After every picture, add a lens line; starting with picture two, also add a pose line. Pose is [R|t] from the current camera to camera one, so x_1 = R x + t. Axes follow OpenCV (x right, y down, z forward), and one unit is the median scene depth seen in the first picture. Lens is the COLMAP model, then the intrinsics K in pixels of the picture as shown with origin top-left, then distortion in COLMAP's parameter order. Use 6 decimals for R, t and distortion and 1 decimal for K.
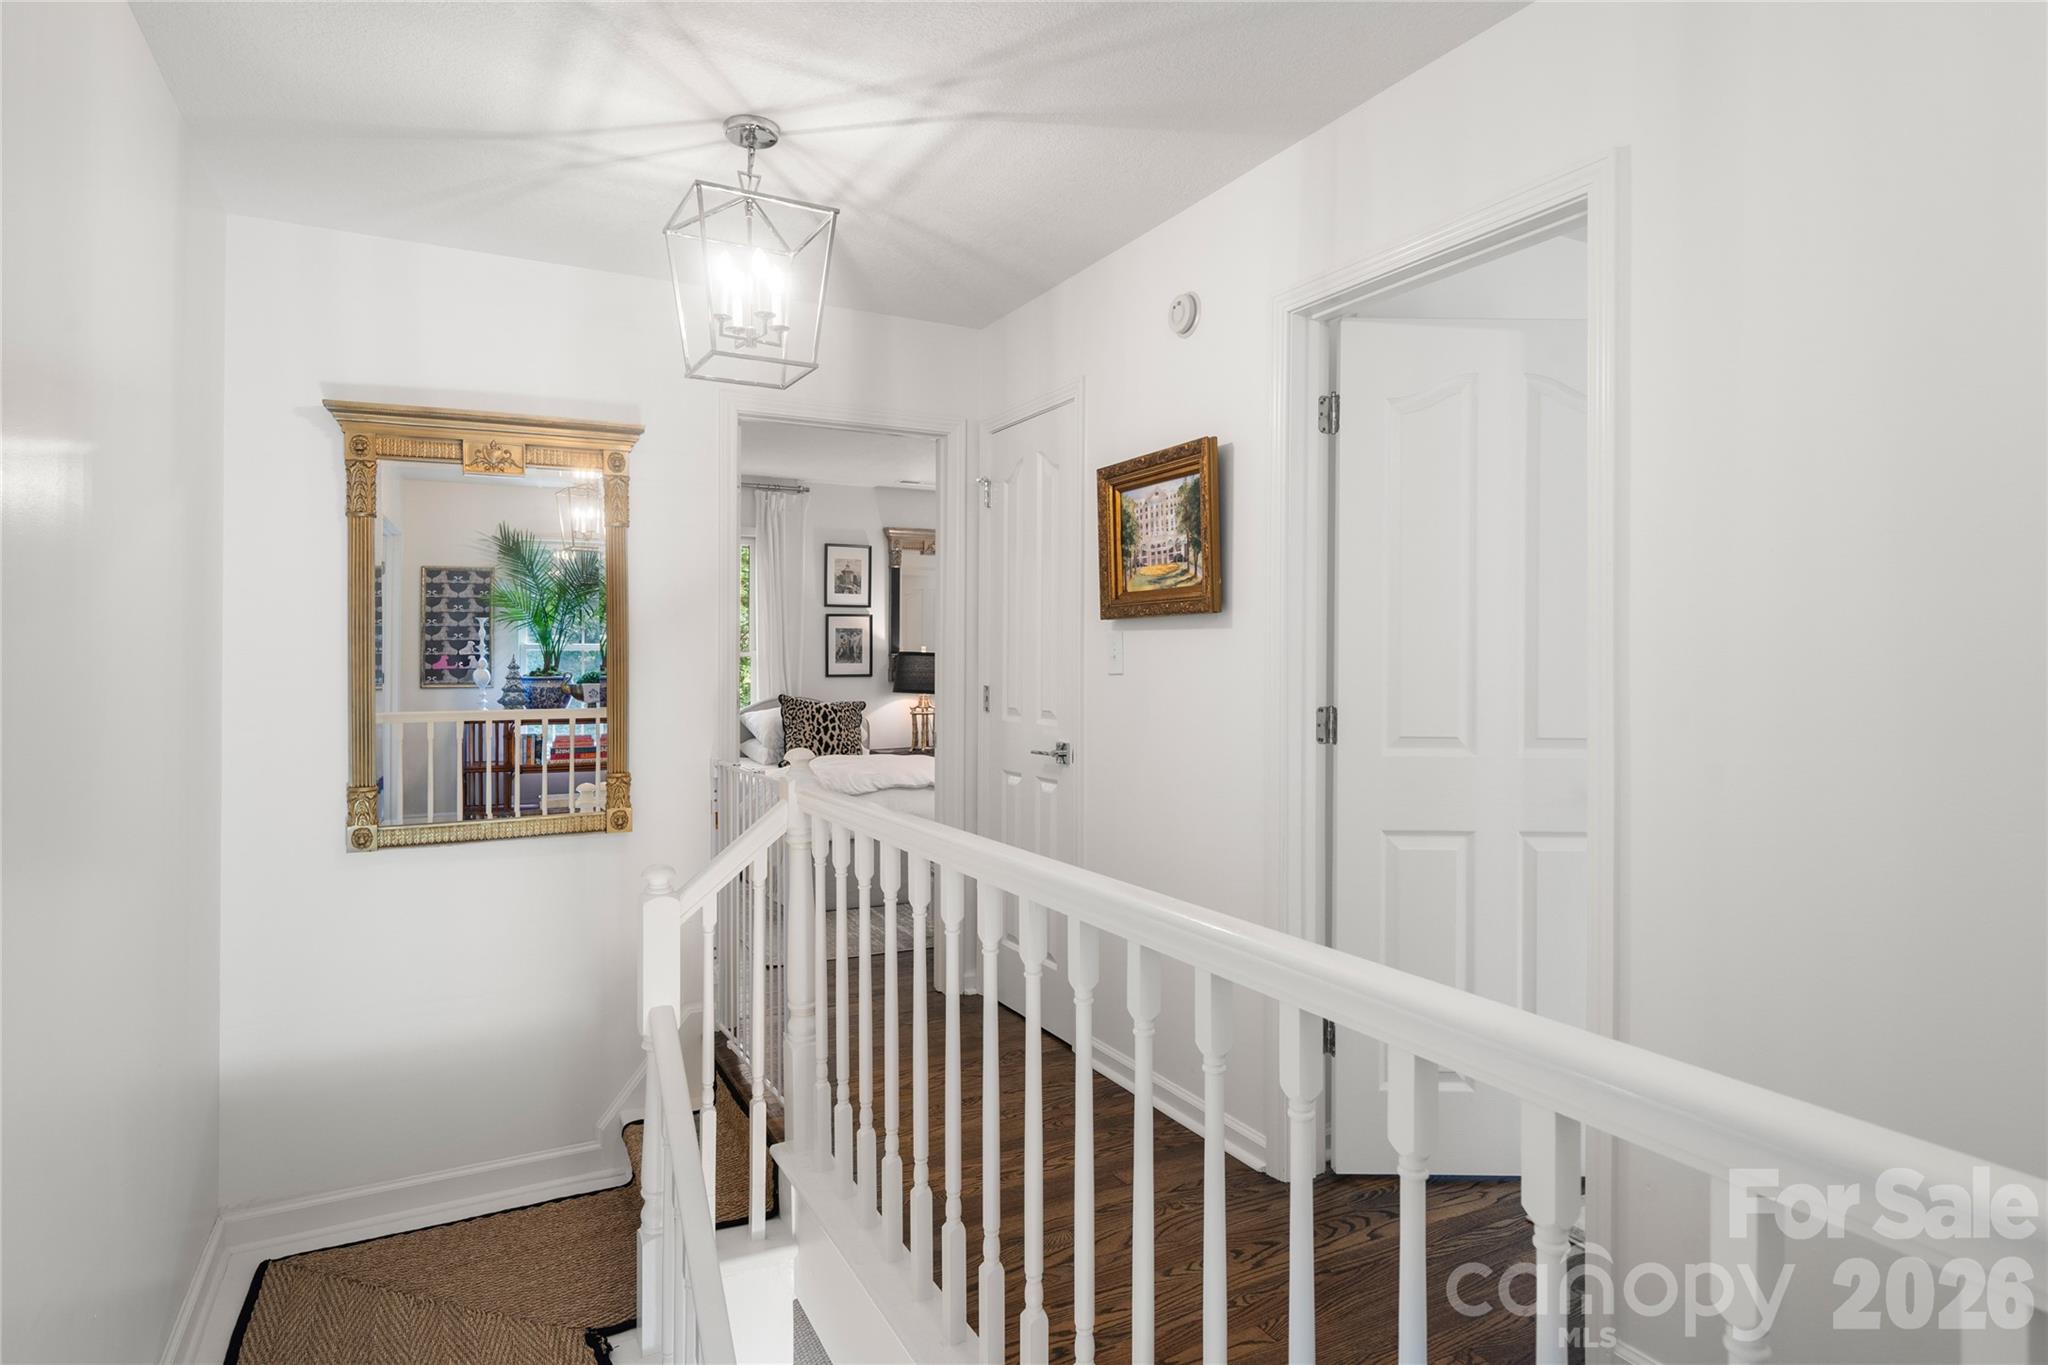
lens RADIAL K [[1116.8, 0, 1030.8], [0, 1116.8, 676.0], [0, 0, 1]] dist [0.006842, -0.000373]
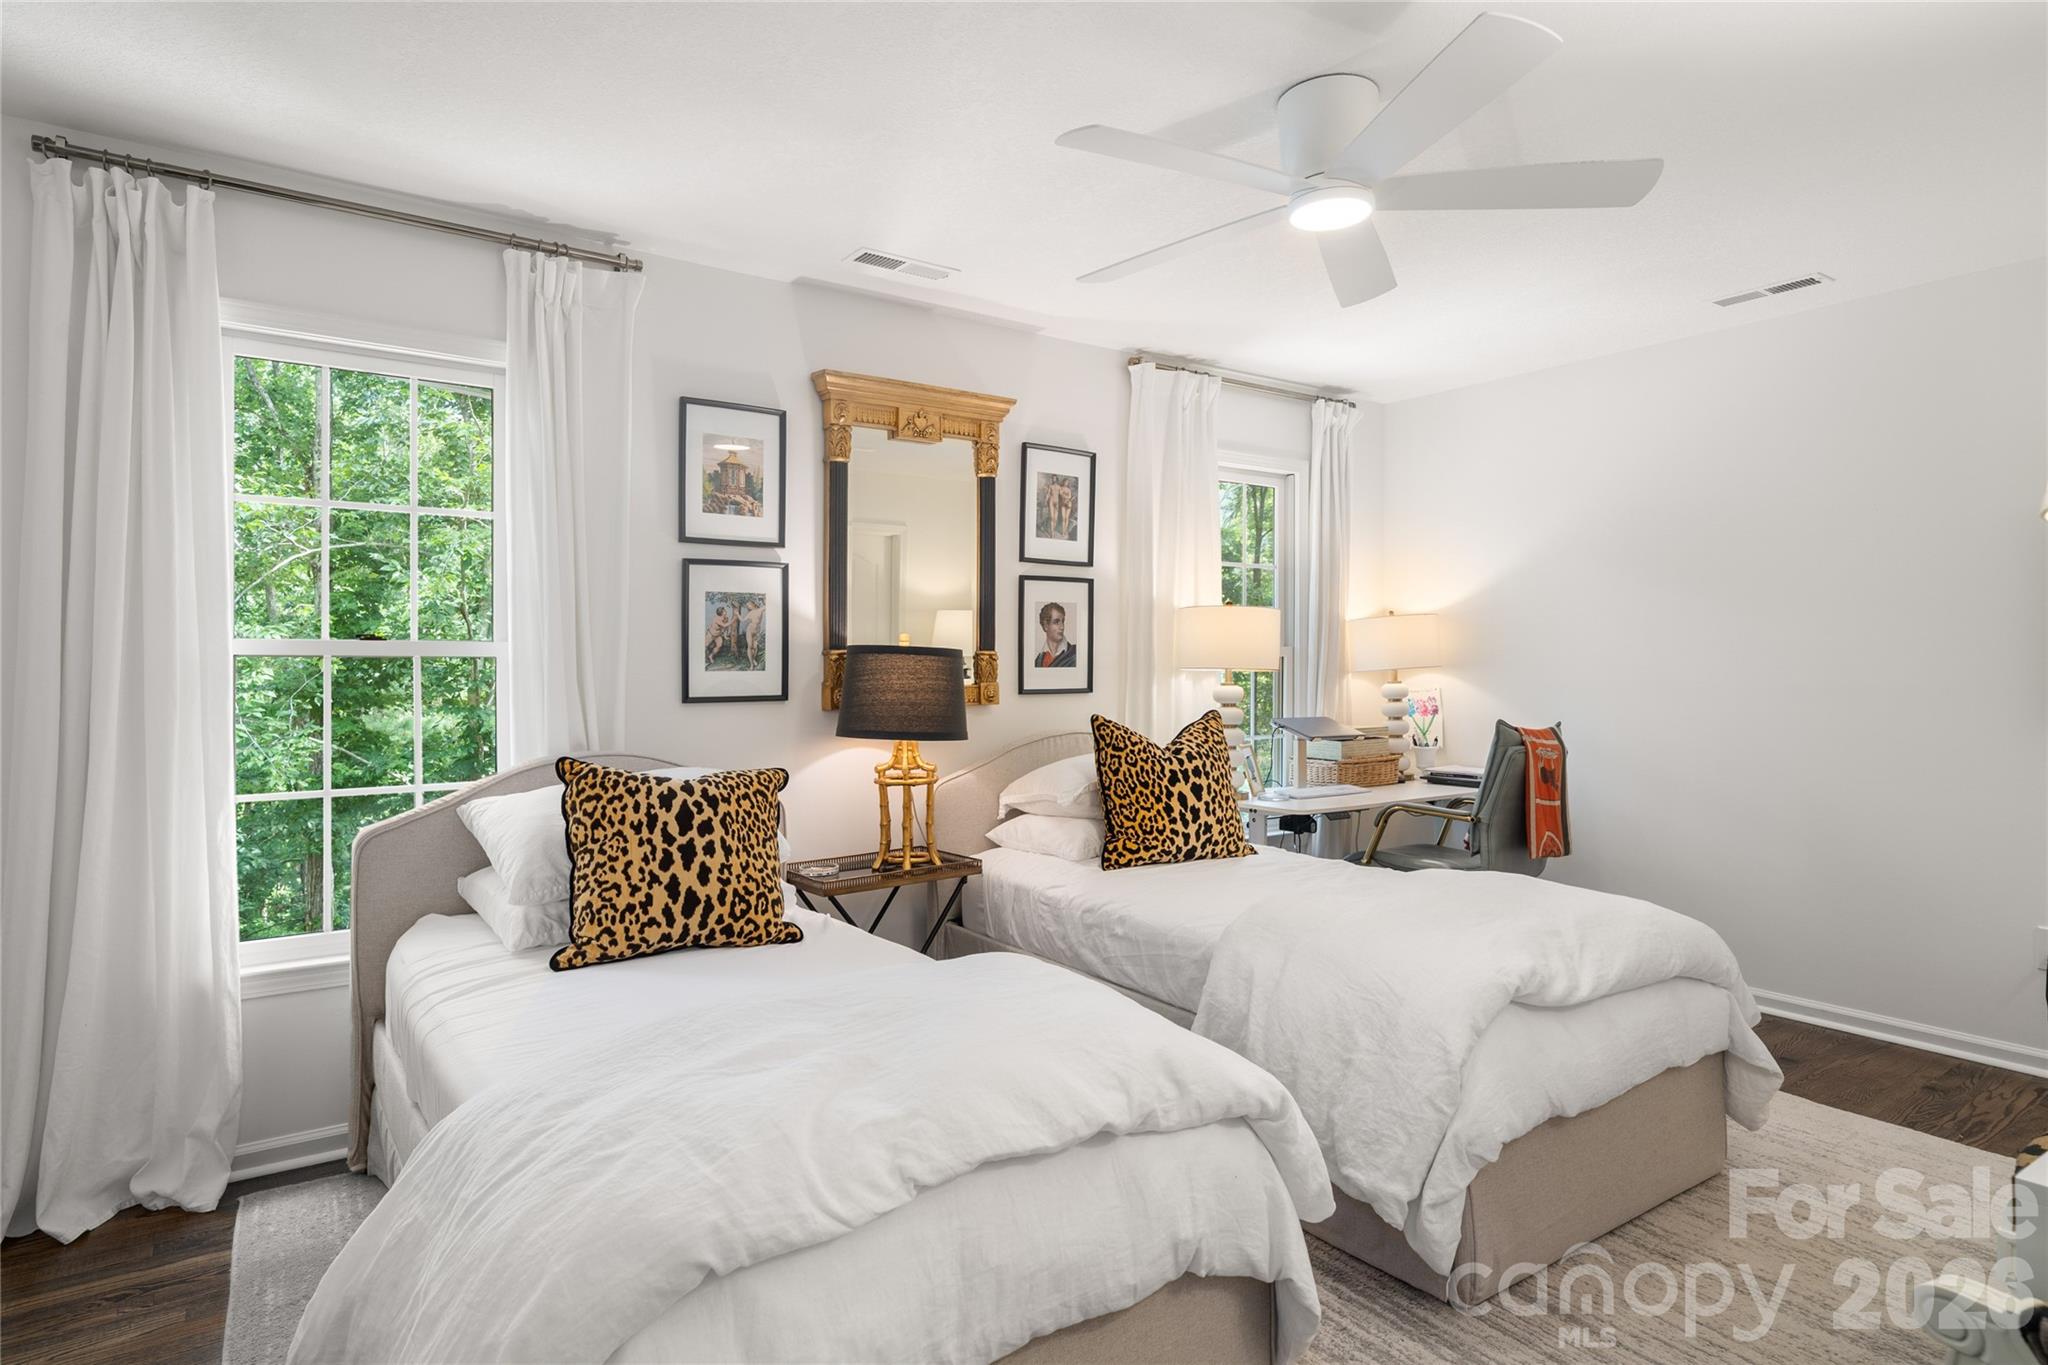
lens RADIAL K [[1116.8, 0, 1006.7], [0, 1116.8, 668.8], [0, 0, 1]] dist [0.006842, -0.000373]
pose [[0.993916, -0.004601, 0.110043, -0.105127], [0.005956, 0.999910, -0.011992, -0.006537], [-0.109978, 0.012575, 0.993855, 0.548681]]
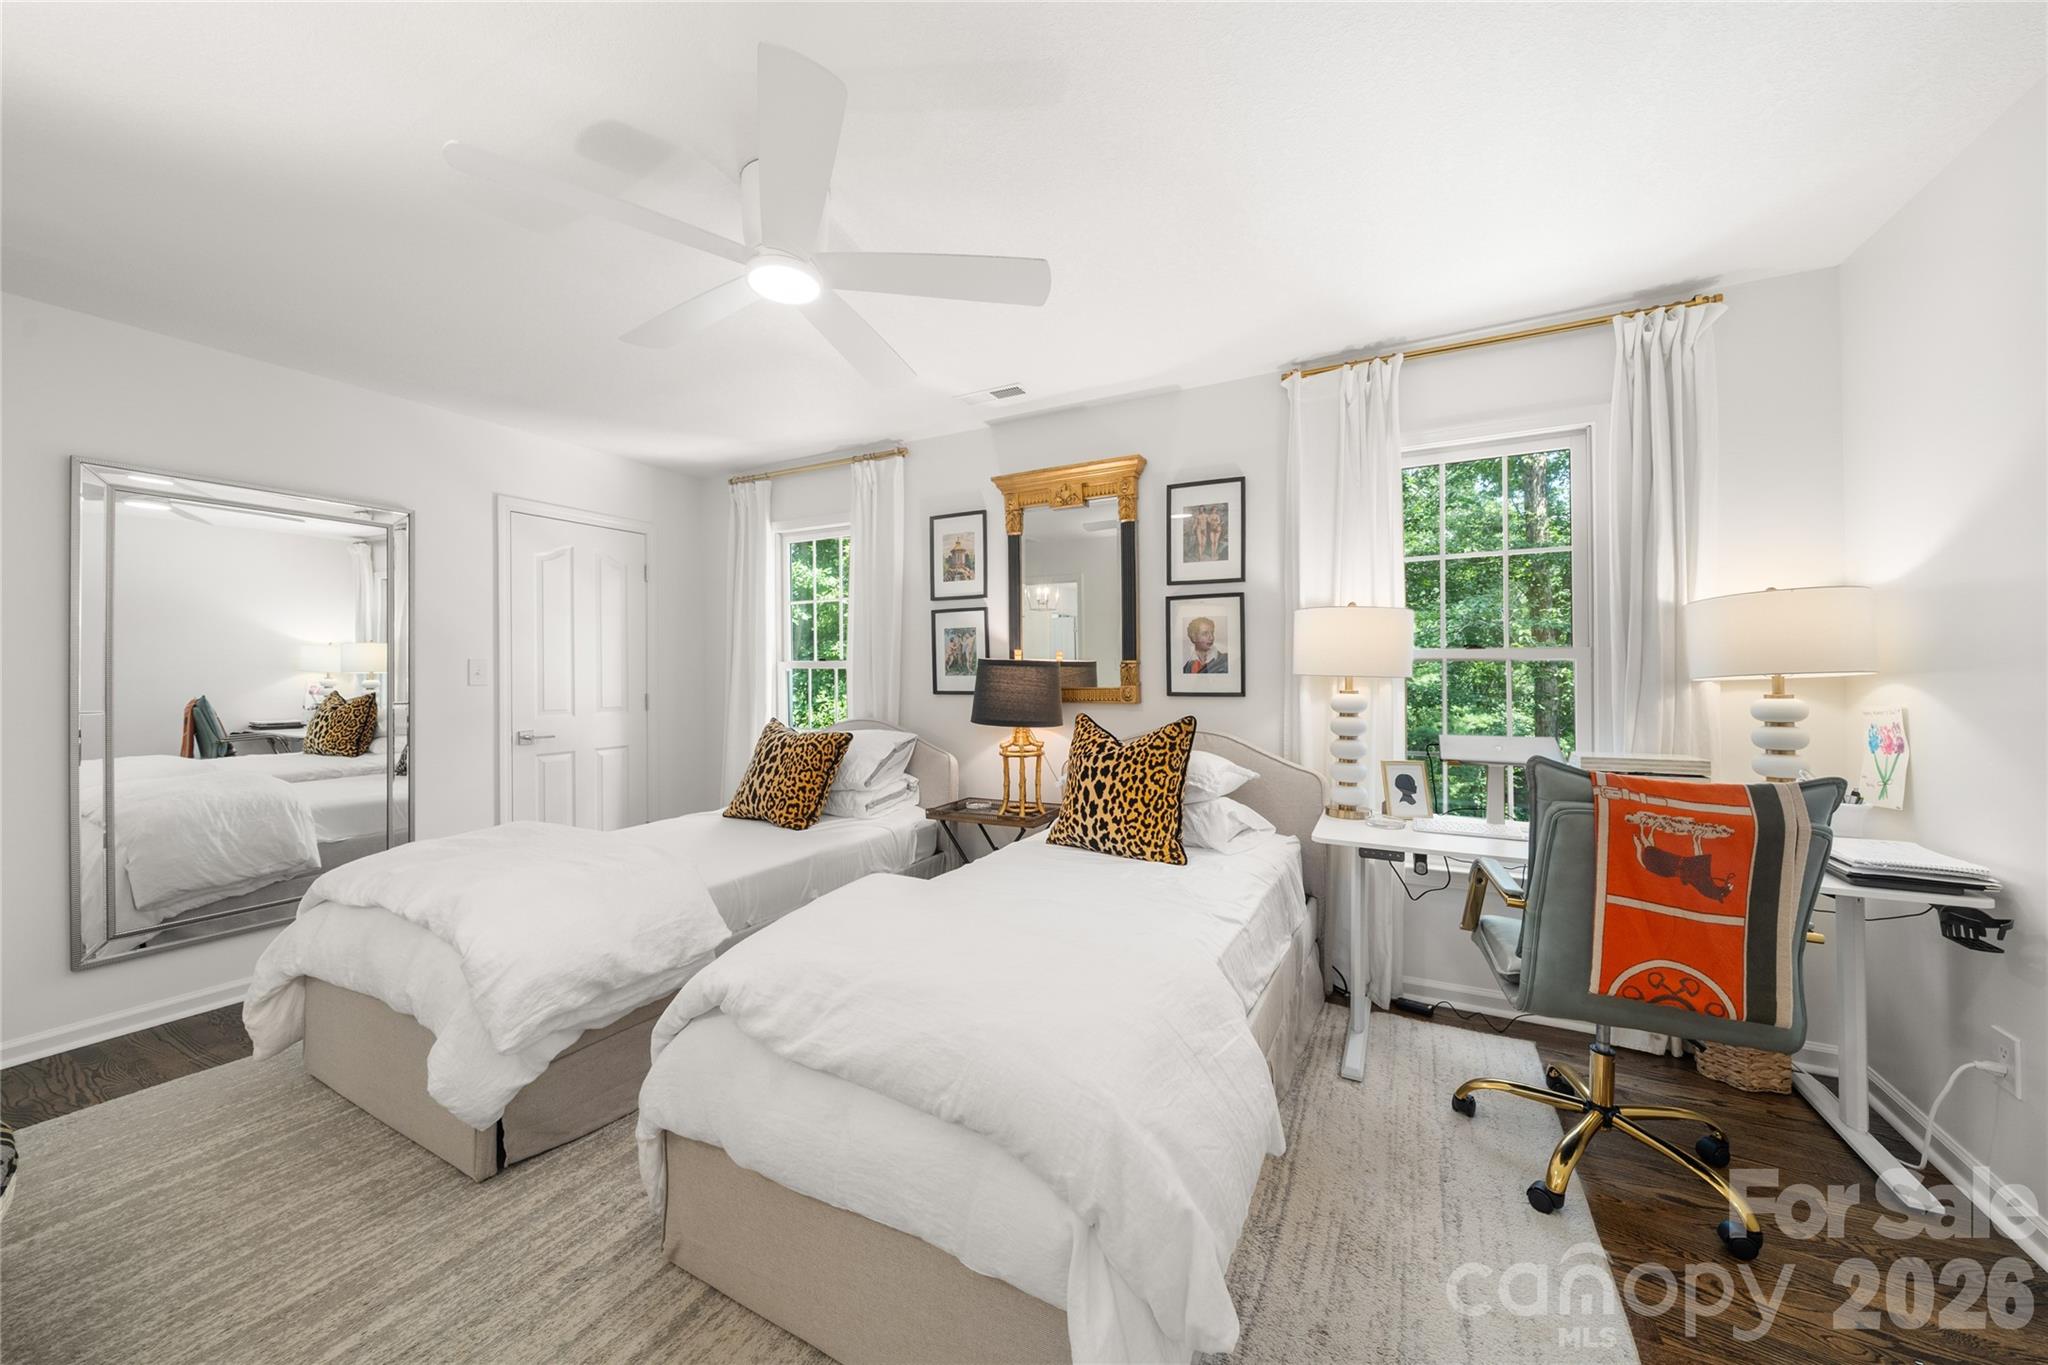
lens RADIAL K [[700.0, 0, 1023.4], [0, 700.0, 678.8], [0, 0, 1]] dist [-0.006669, -0.000328]
pose [[0.567016, 0.001511, -0.823705, 0.236375], [-0.009456, 0.999944, -0.004675, -0.007979], [0.823652, 0.010440, 0.566999, 0.778473]]
